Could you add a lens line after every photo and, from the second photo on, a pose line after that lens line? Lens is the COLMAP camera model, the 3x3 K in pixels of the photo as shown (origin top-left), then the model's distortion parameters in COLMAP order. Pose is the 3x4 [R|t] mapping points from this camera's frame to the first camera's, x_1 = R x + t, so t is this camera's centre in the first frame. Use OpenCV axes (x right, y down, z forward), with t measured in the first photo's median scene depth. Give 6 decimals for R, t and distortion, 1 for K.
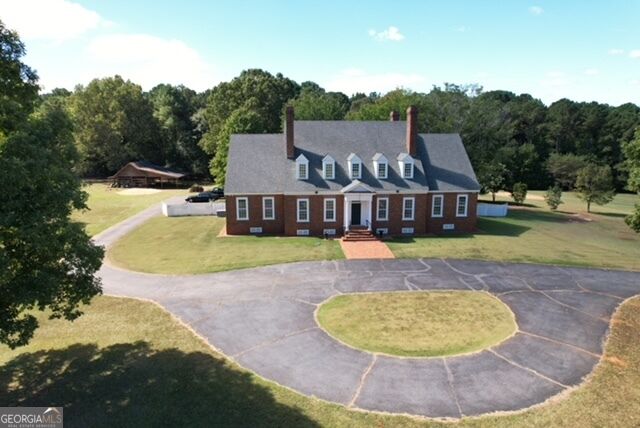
lens RADIAL K [[409.6, 0, 320.0], [0, 409.6, 214.0], [0, 0, 1]] dist [-0.081405, 0.073641]
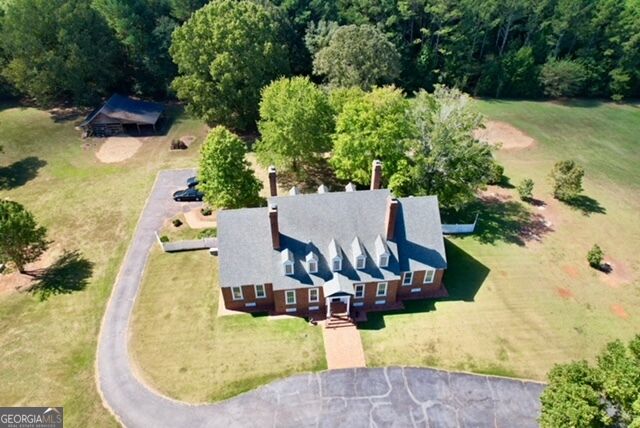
lens RADIAL K [[409.6, 0, 320.0], [0, 409.6, 214.0], [0, 0, 1]] dist [-0.081405, 0.073641]
pose [[0.999085, -0.027652, 0.032622, 0.010518], [0.010065, 0.893434, 0.449082, -0.721320], [-0.041564, -0.448343, 0.892895, 0.073128]]
